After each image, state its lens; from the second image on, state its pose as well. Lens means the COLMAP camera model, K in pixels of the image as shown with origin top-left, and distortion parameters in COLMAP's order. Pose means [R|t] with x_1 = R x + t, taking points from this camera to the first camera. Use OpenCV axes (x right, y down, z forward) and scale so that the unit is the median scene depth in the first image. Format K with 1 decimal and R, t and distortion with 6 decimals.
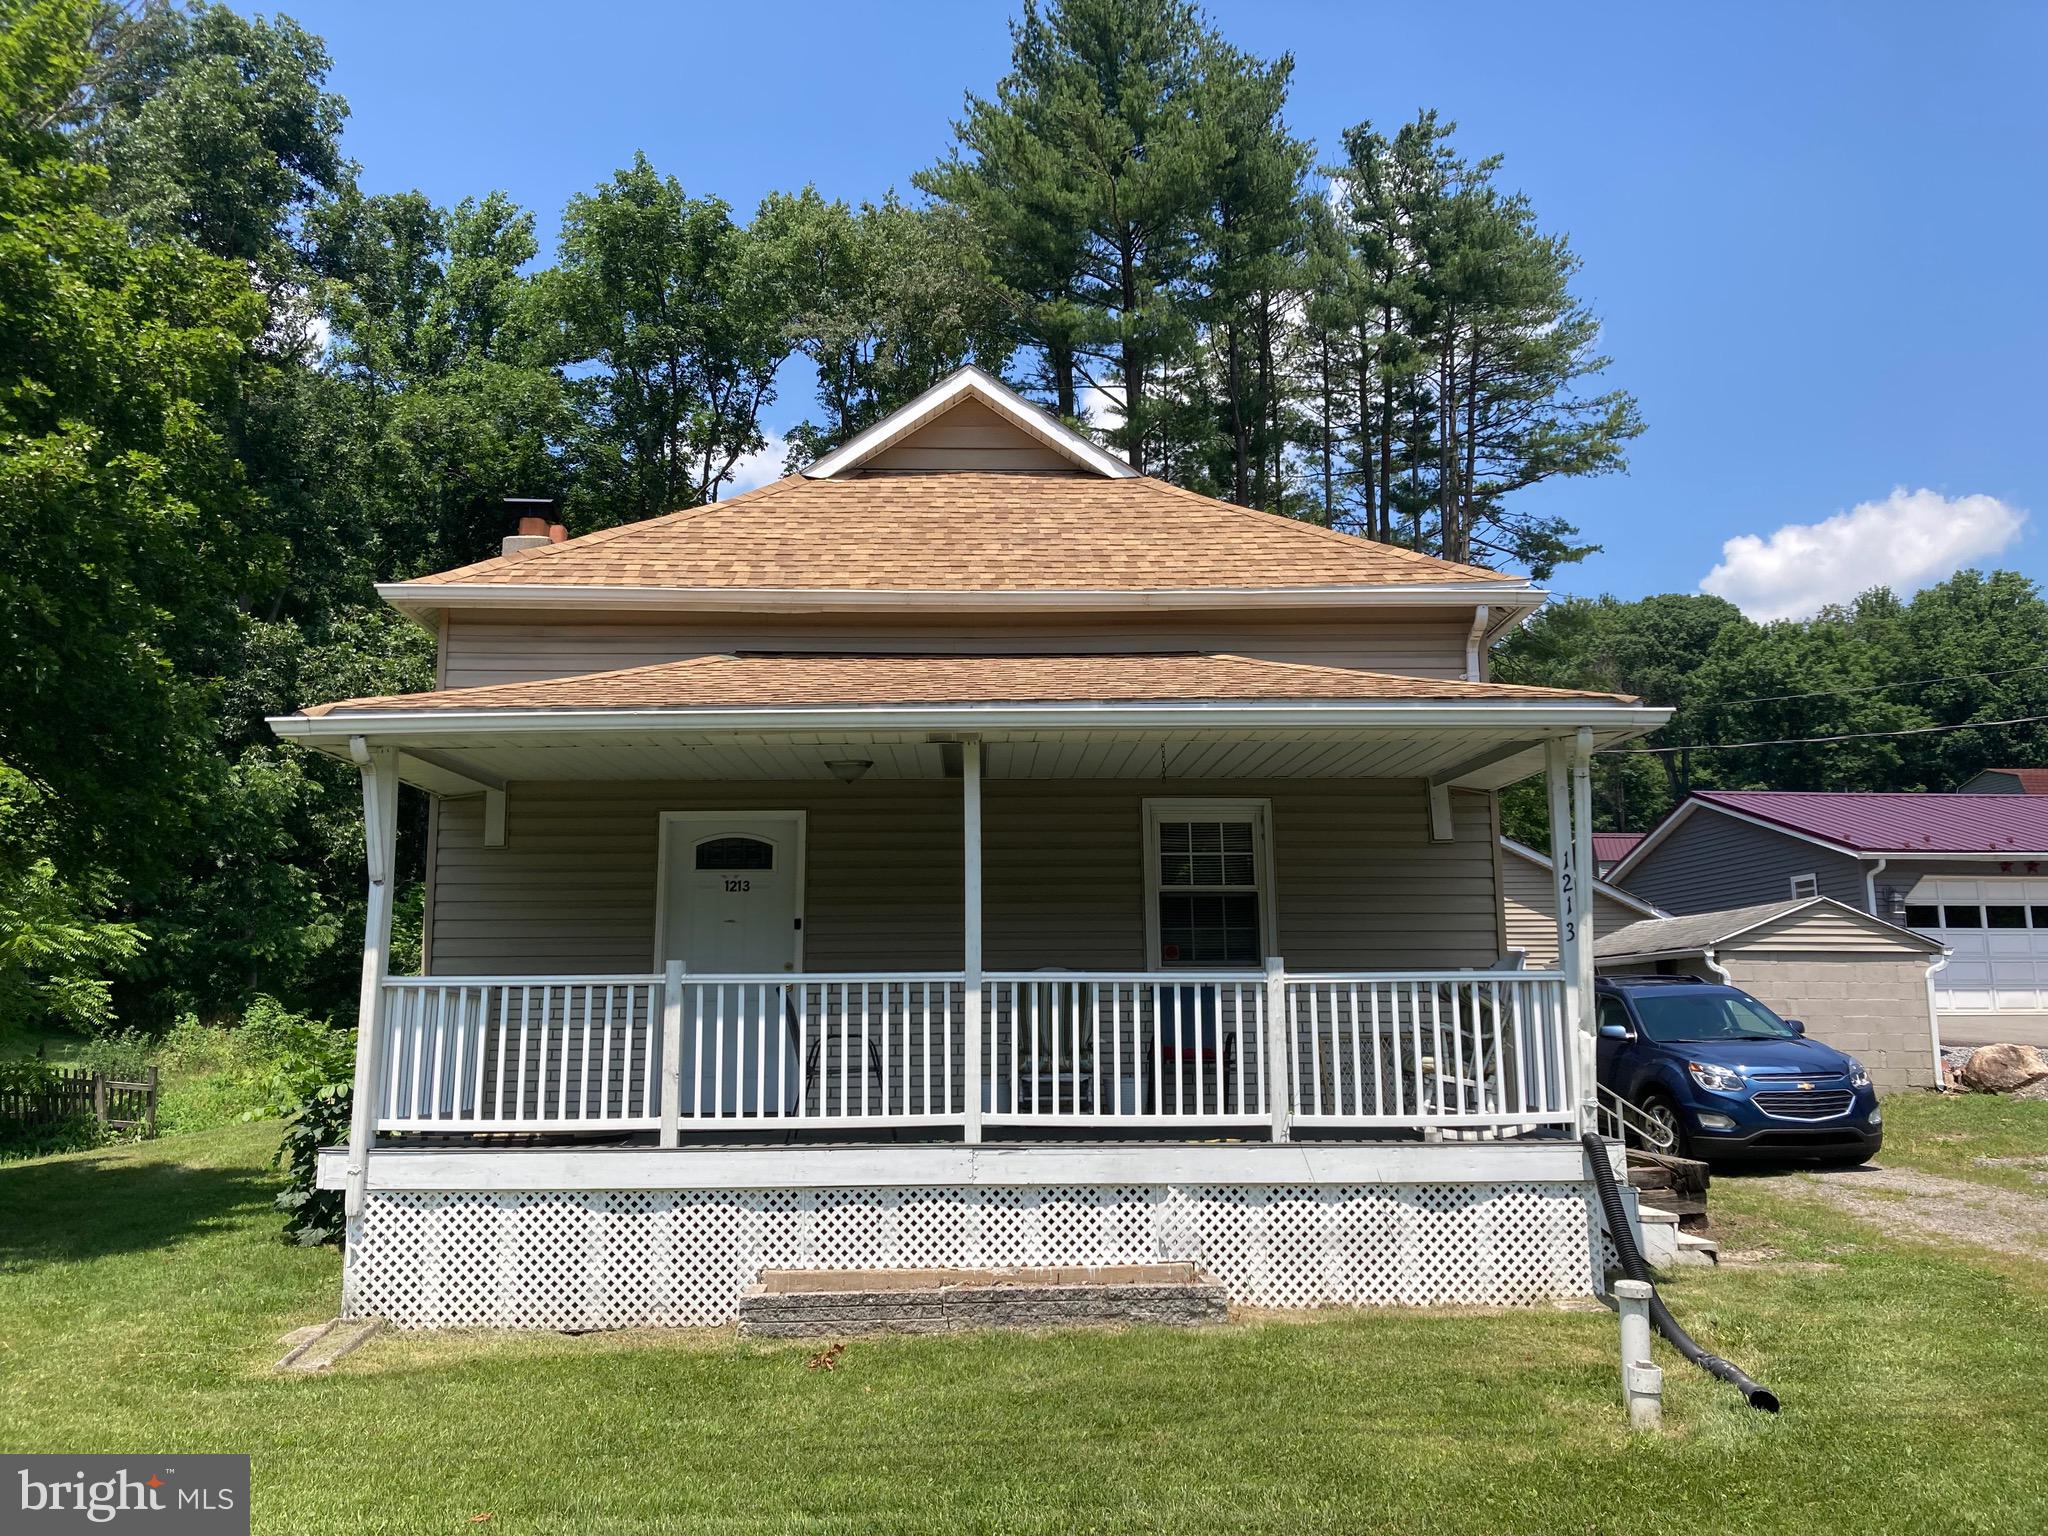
lens RADIAL K [[1638.7, 0, 1024.0], [0, 1638.7, 768.0], [0, 0, 1]] dist [0.084469, -0.177472]
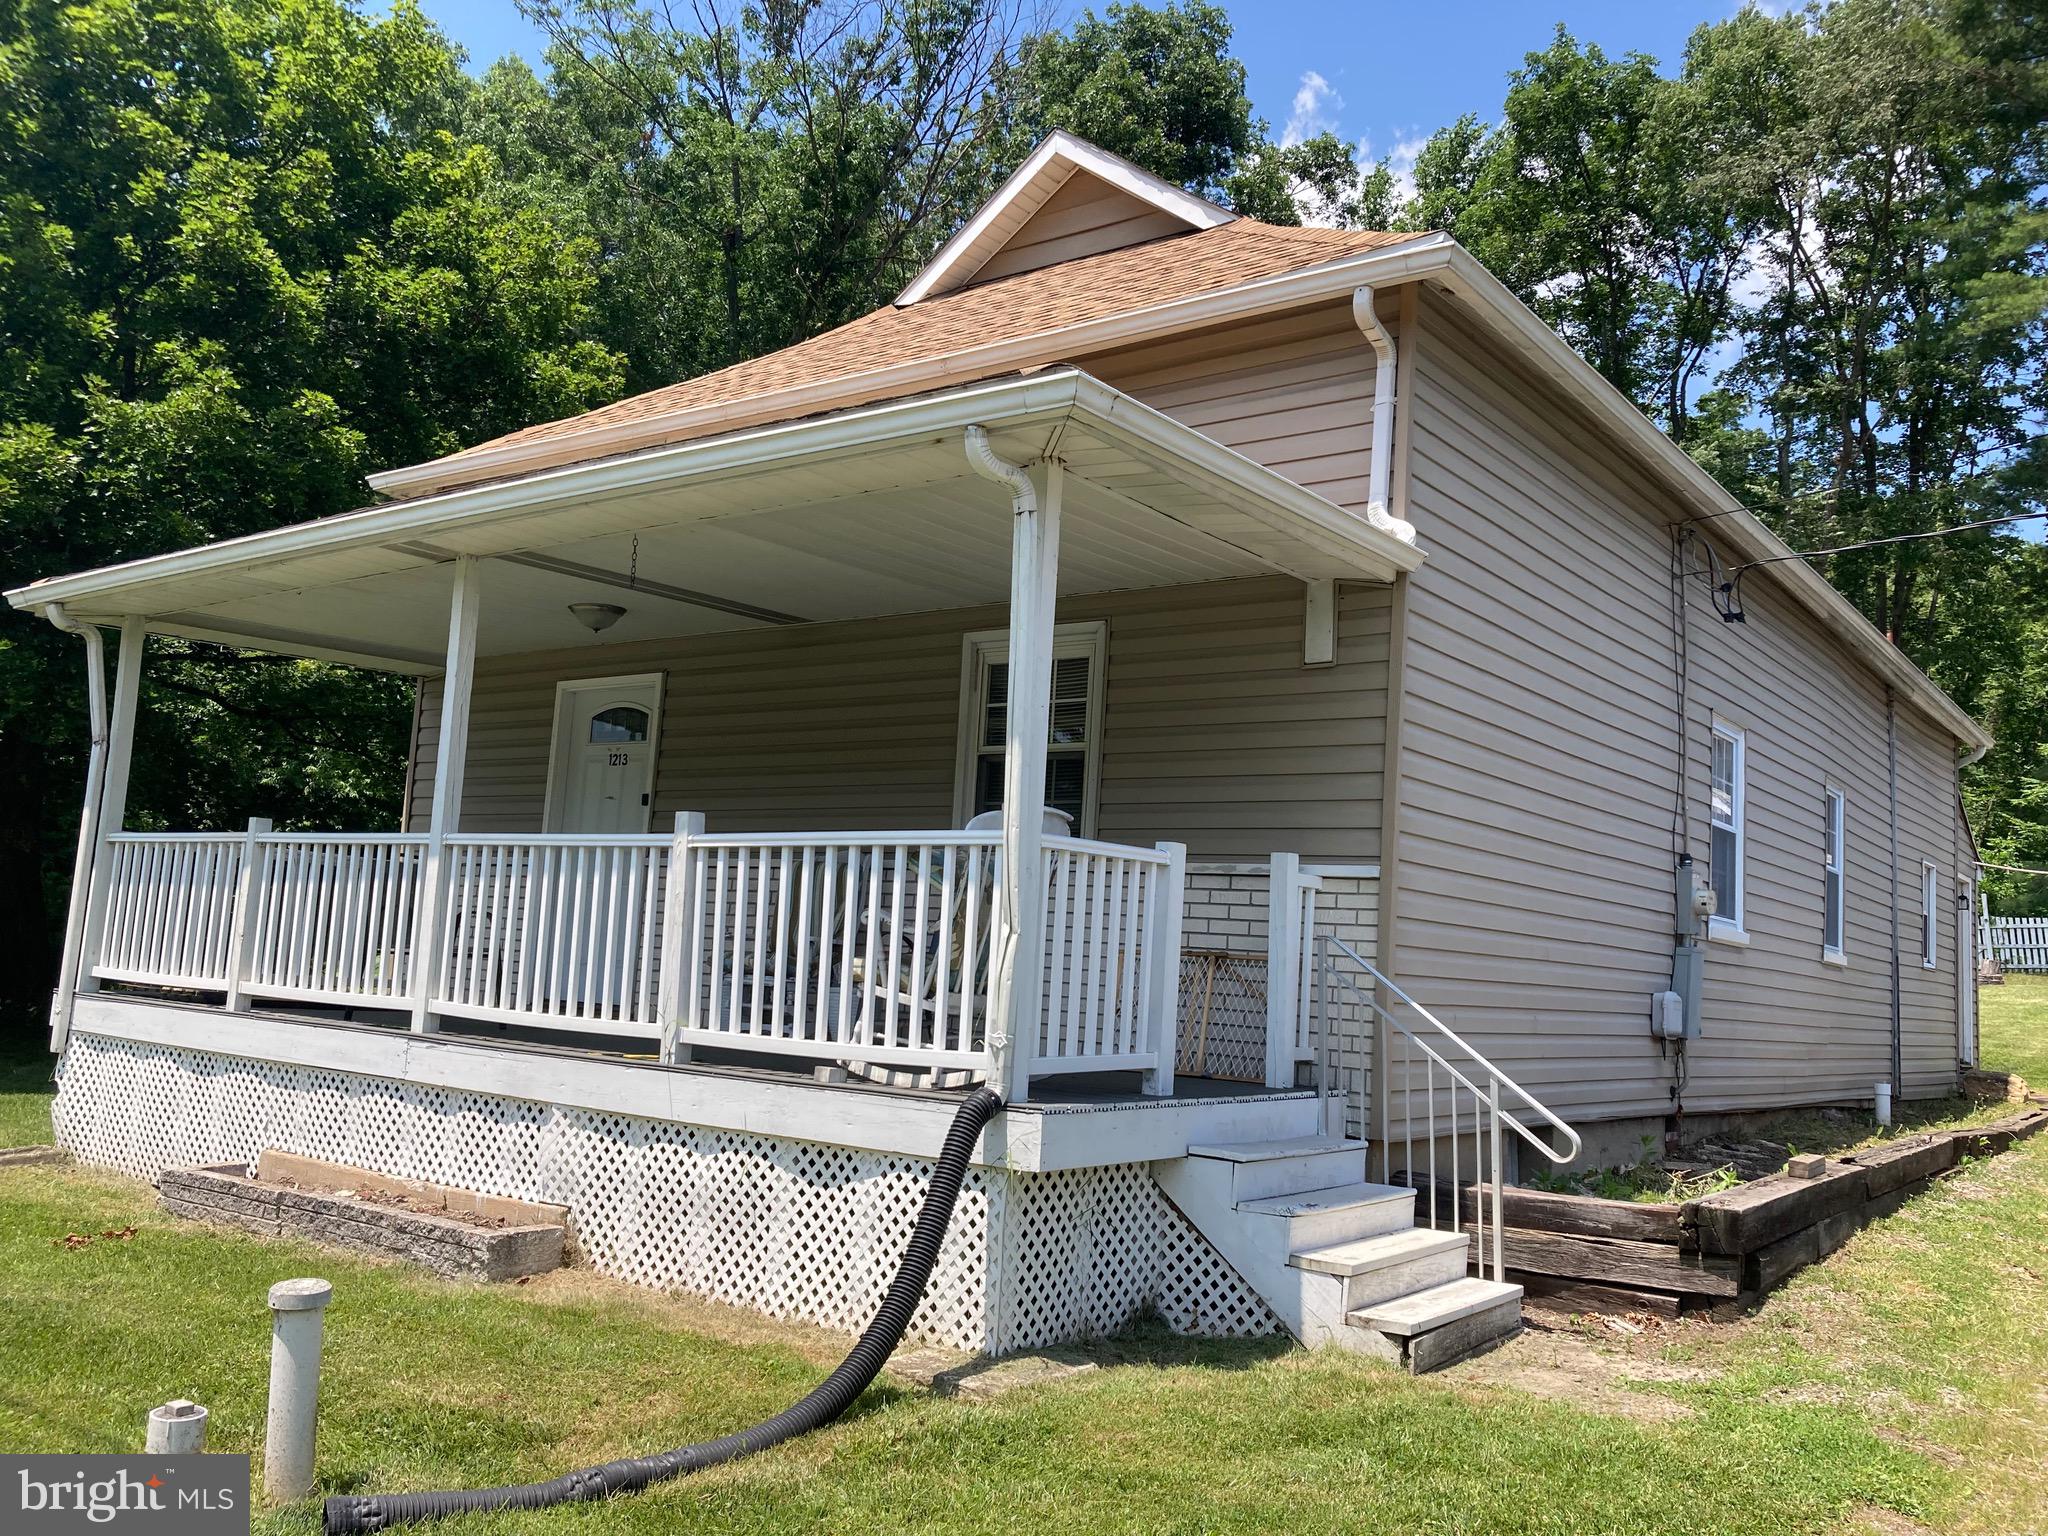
lens RADIAL K [[1684.5, 0, 1024.0], [0, 1684.5, 768.0], [0, 0, 1]] dist [0.001129, -0.013230]
pose [[0.773946, -0.025847, -0.632724, 0.740749], [0.040425, 0.999145, 0.008633, 0.097209], [0.631960, -0.032259, 0.774329, 0.526879]]
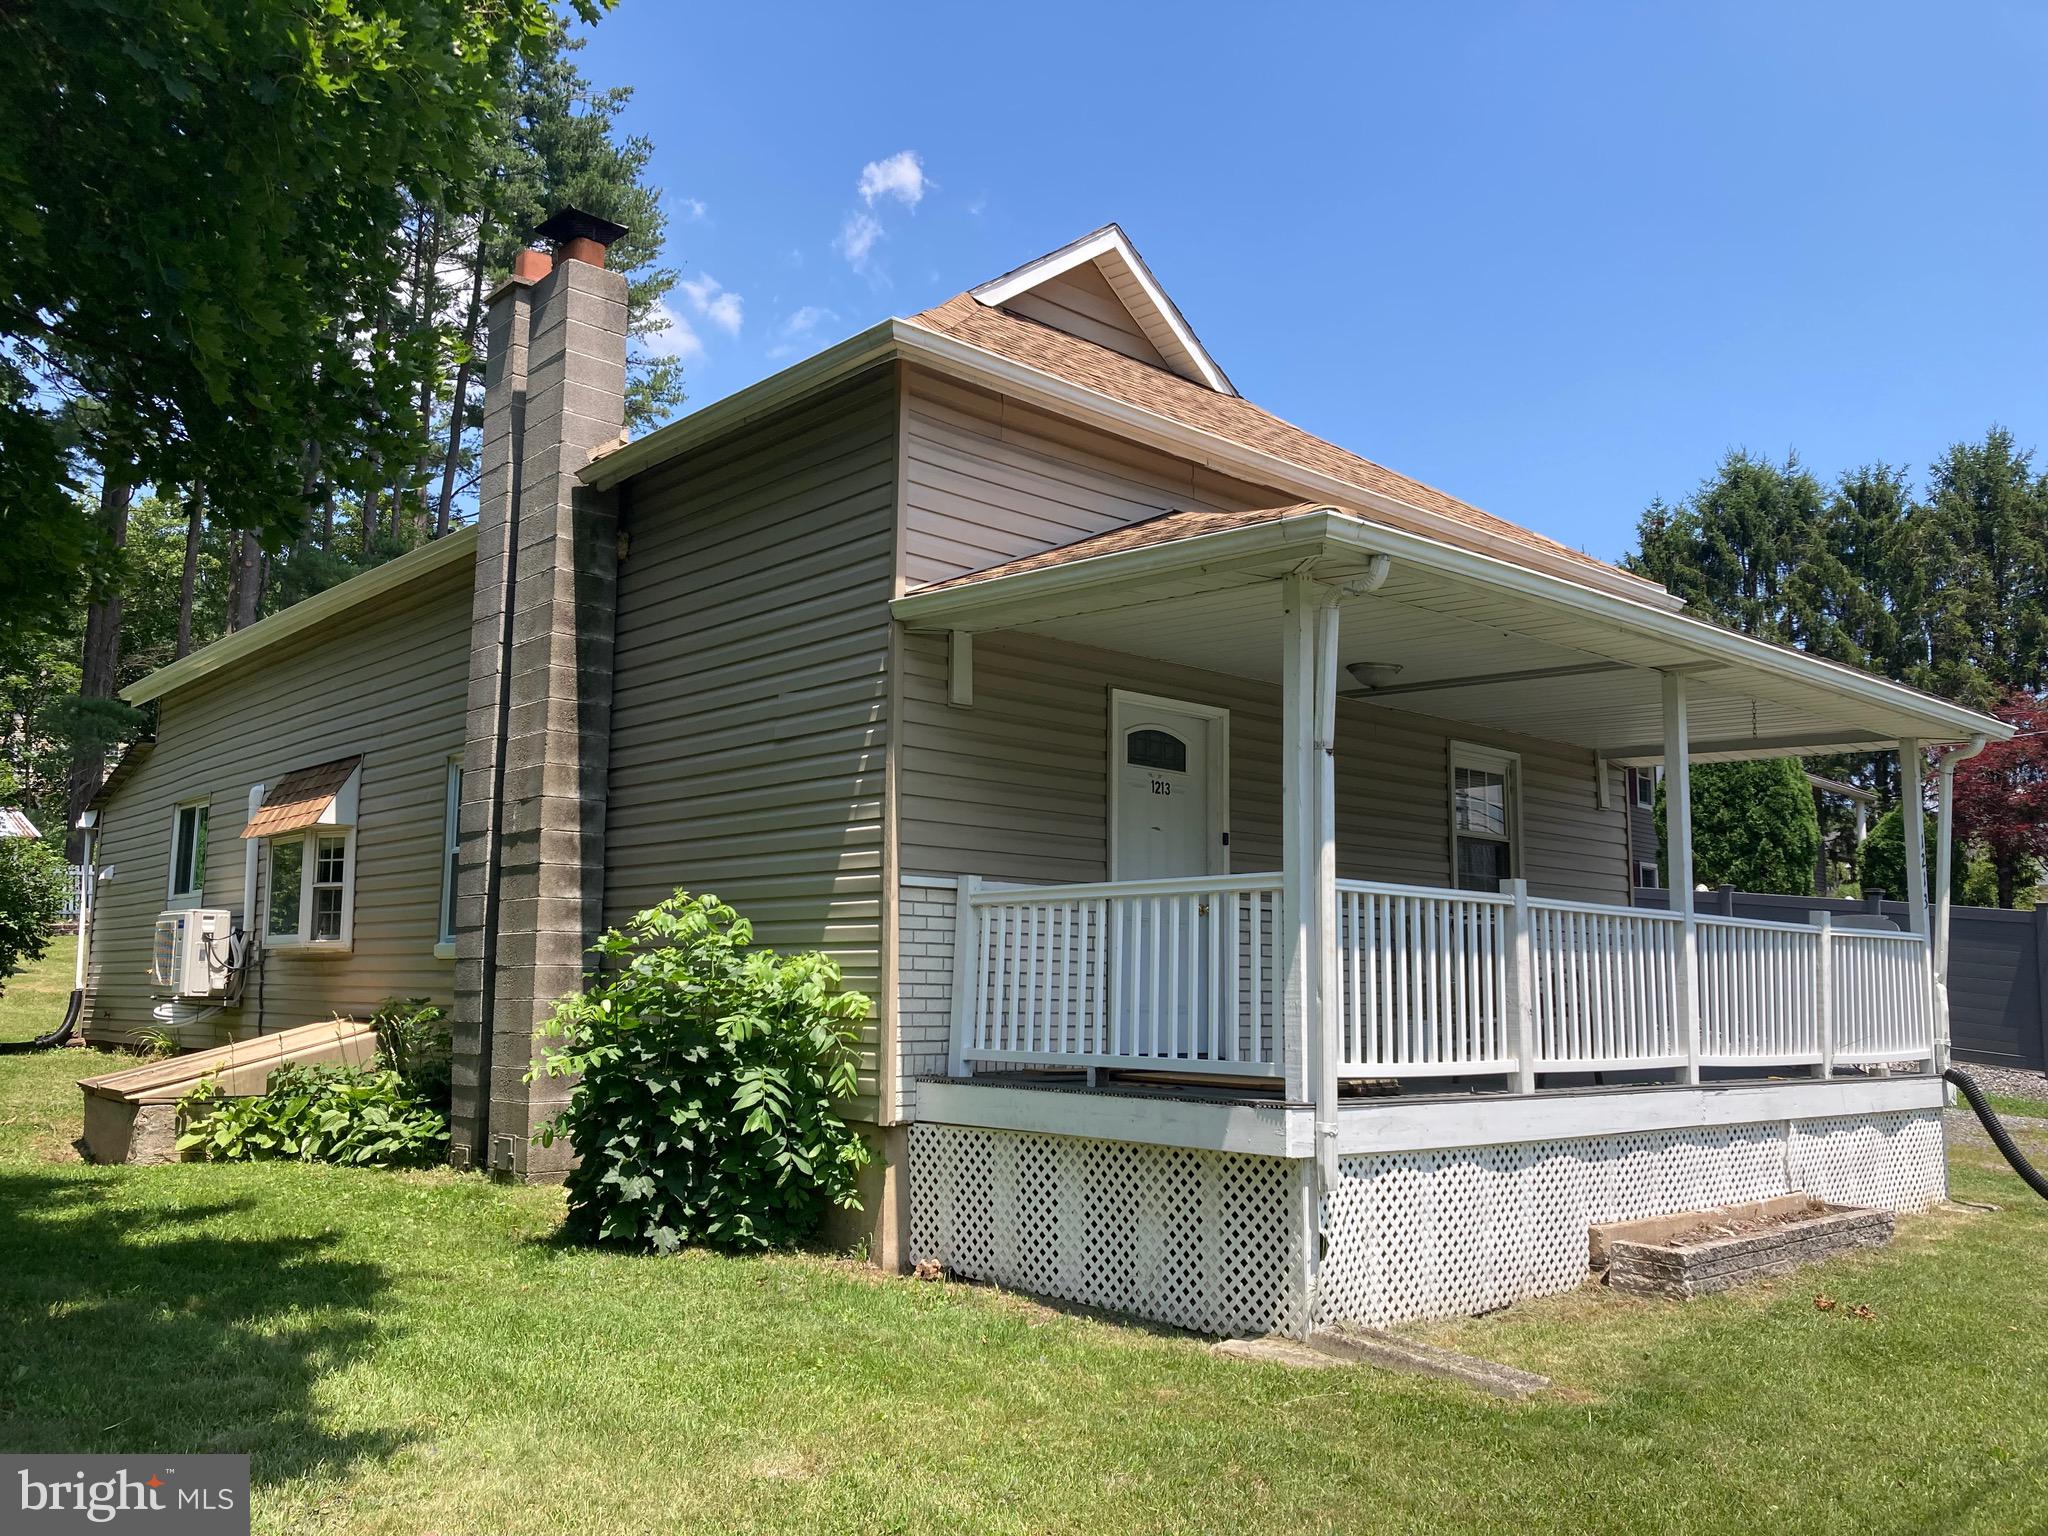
lens RADIAL K [[1661.4, 0, 1026.6], [0, 1661.4, 746.0], [0, 0, 1]] dist [0.080019, -0.210613]
pose [[0.765852, 0.112483, 0.633102, -0.965653], [-0.123831, 0.991951, -0.026444, 0.102421], [-0.630980, -0.058145, 0.773617, 0.484724]]
